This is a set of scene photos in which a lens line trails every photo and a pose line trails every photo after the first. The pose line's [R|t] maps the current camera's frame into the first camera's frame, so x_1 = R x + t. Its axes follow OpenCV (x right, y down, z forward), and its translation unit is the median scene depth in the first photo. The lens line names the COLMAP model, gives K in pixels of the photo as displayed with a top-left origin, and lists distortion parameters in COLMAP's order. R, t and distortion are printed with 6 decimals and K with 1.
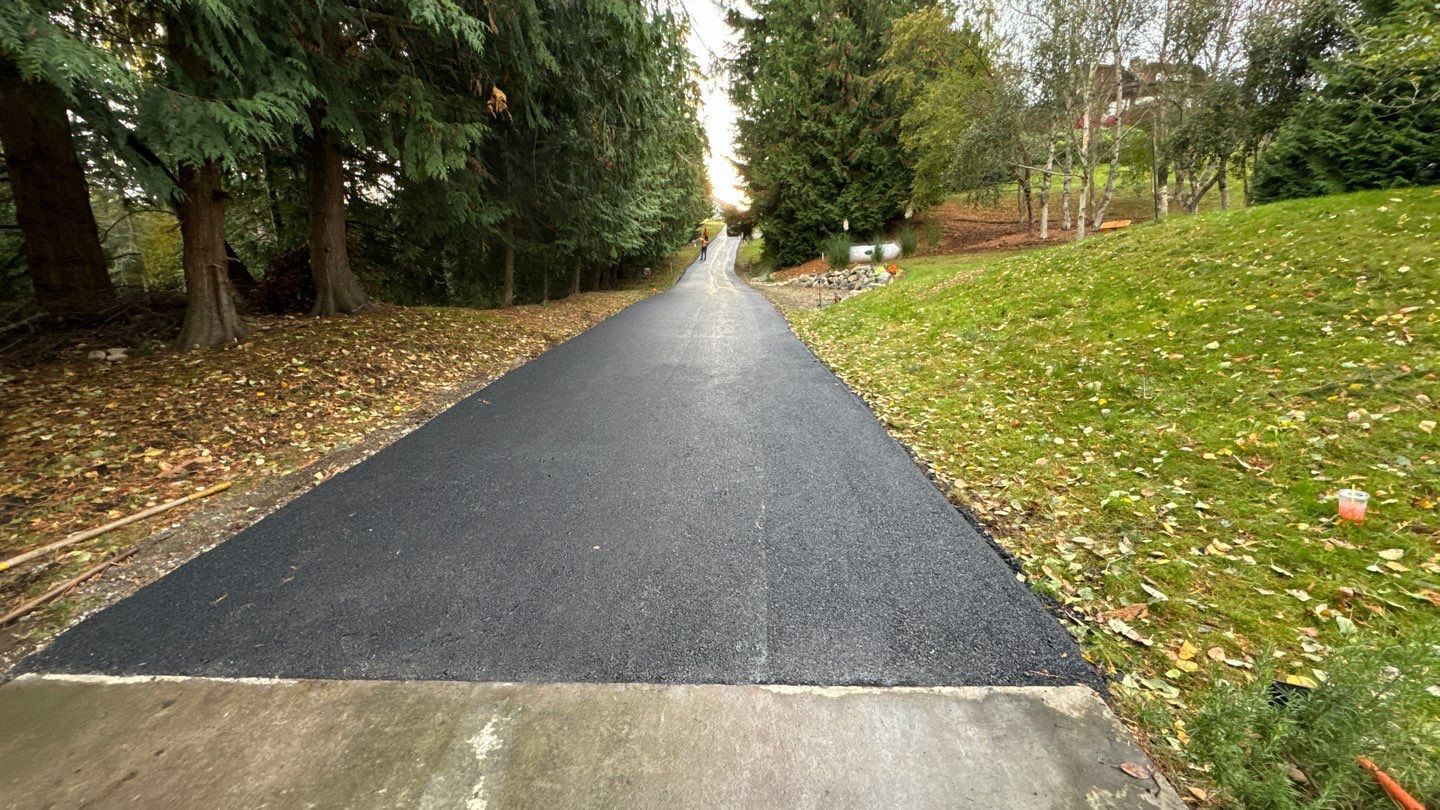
lens RADIAL K [[576.4, 0, 715.8], [0, 576.4, 402.9], [0, 0, 1]] dist [-0.000565, -0.000008]
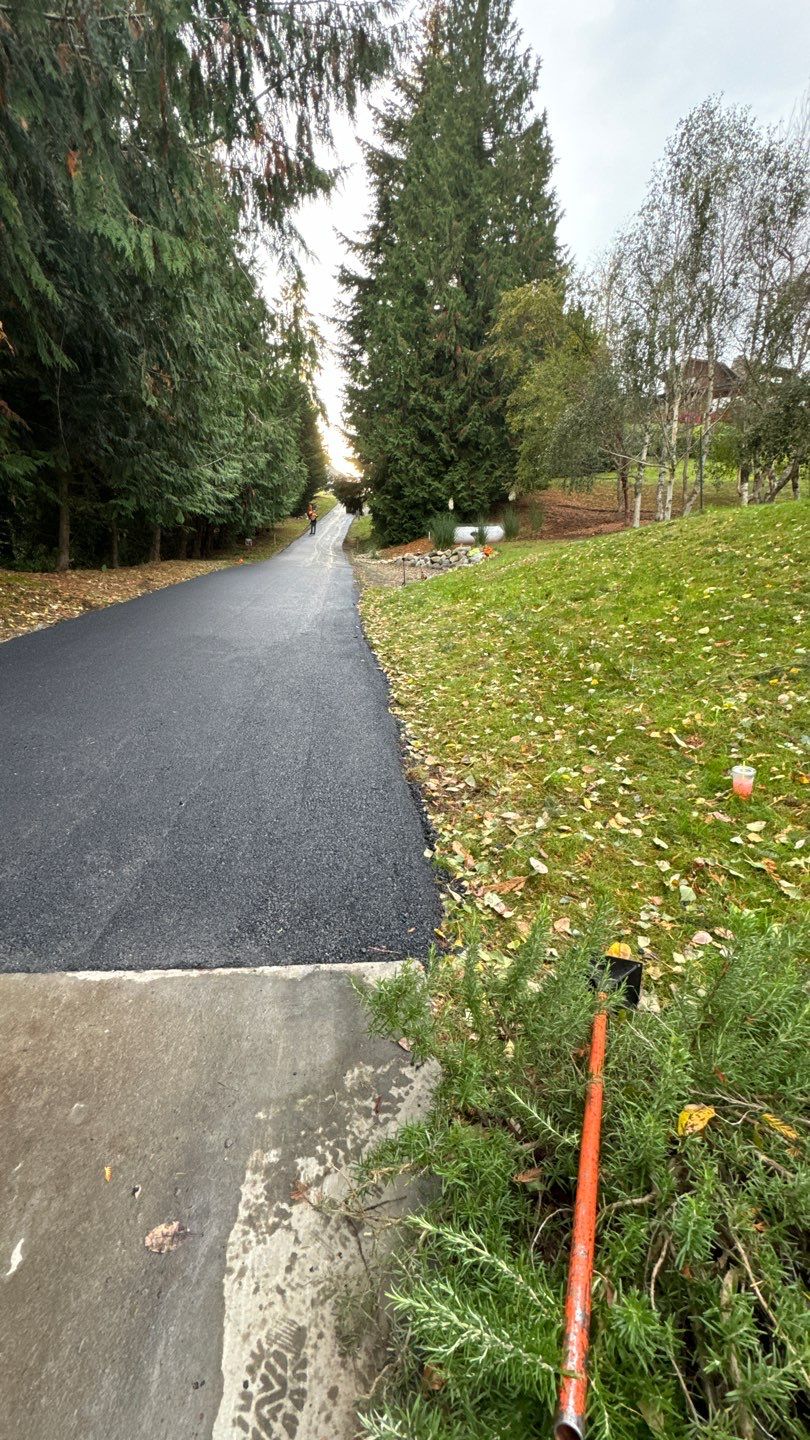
lens RADIAL K [[576.4, 0, 405.0], [0, 576.4, 720.0], [0, 0, 1]] dist [-0.000565, -0.000008]
pose [[0.992773, 0.012303, 0.119372, 0.155187], [-0.019872, 0.997852, 0.062425, 0.005609], [-0.118348, -0.064346, 0.990885, 0.015025]]
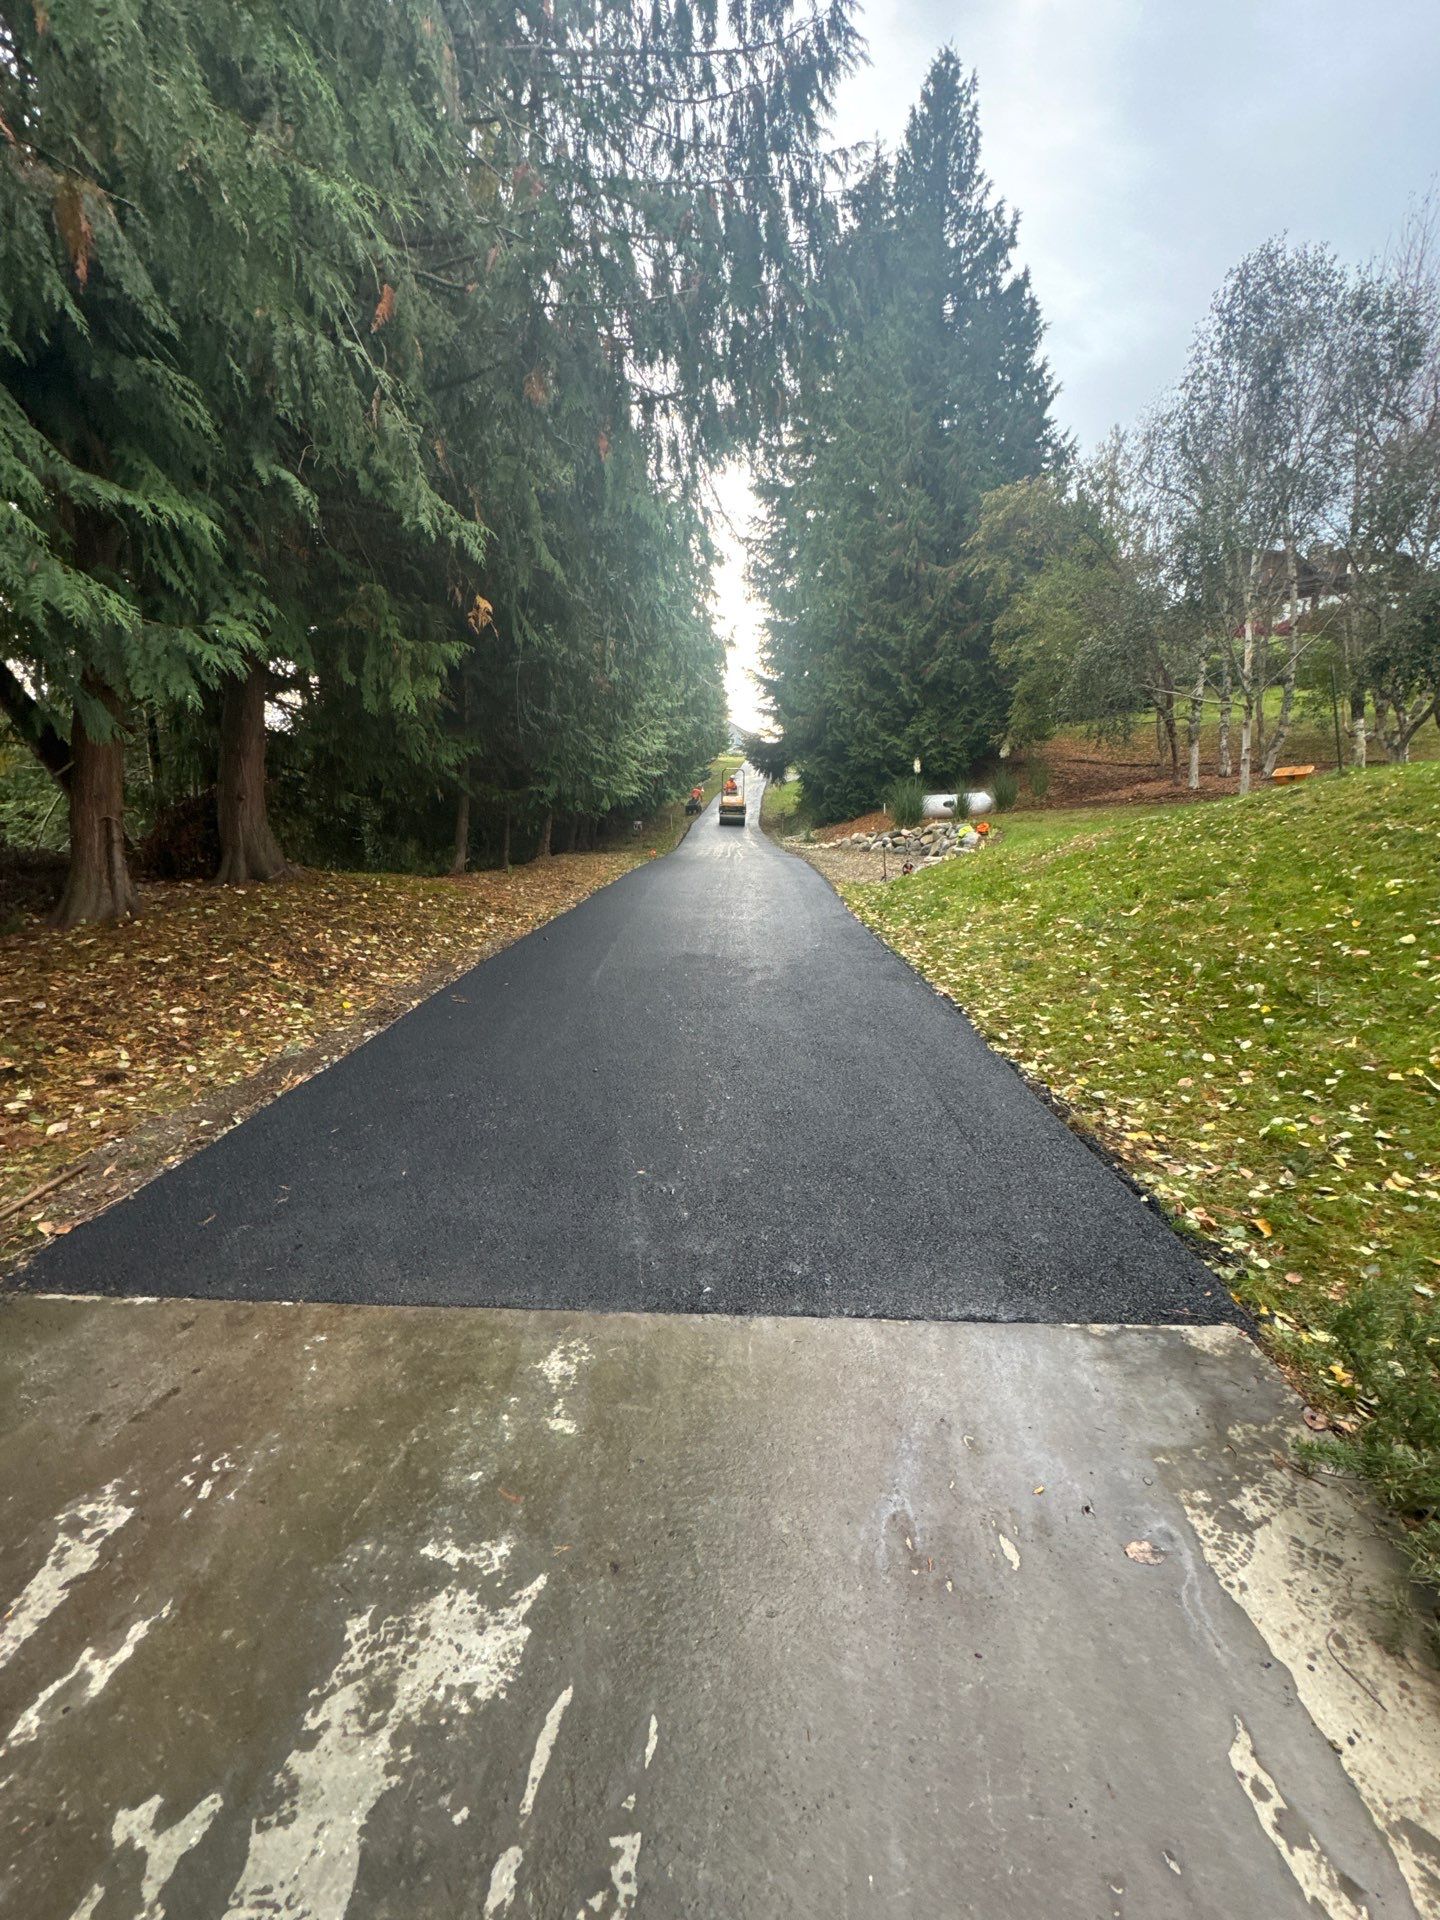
lens RADIAL K [[831.0, 0, 720.0], [0, 831.0, 960.0], [0, 0, 1]] dist [-0.000892, 0.000023]
pose [[0.999865, 0.014587, -0.007617, -0.040023], [-0.015043, 0.997859, -0.063656, 0.009962], [0.006672, 0.063762, 0.997943, -0.090208]]
